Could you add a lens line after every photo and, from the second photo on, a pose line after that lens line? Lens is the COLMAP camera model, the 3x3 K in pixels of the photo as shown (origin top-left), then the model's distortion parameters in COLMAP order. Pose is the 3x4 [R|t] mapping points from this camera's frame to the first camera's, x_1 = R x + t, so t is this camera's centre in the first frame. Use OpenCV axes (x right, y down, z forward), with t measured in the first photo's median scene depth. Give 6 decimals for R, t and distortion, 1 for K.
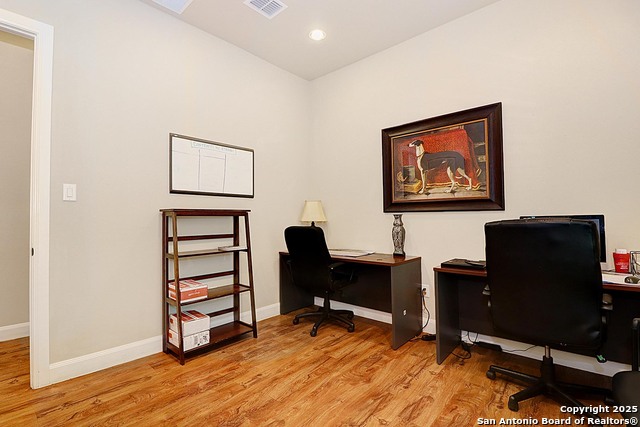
lens RADIAL K [[295.7, 0, 319.8], [0, 295.7, 213.1], [0, 0, 1]] dist [-0.010228, -0.002202]
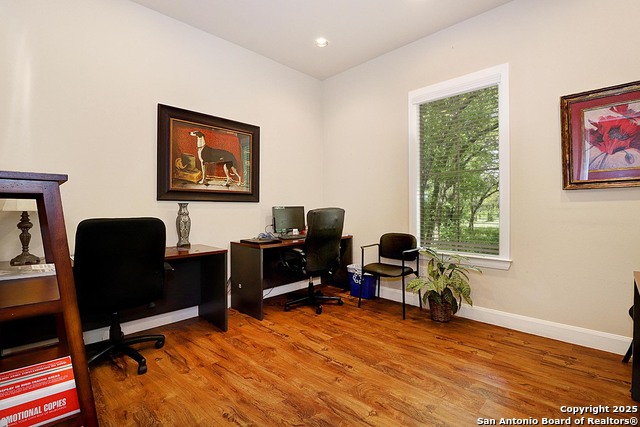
lens RADIAL K [[295.7, 0, 313.5], [0, 295.7, 209.8], [0, 0, 1]] dist [-0.010228, -0.002202]
pose [[0.070715, 0.004070, 0.997488, -0.720586], [-0.016966, 0.999852, -0.002877, 0.023701], [-0.997352, -0.016720, 0.070773, 0.571242]]
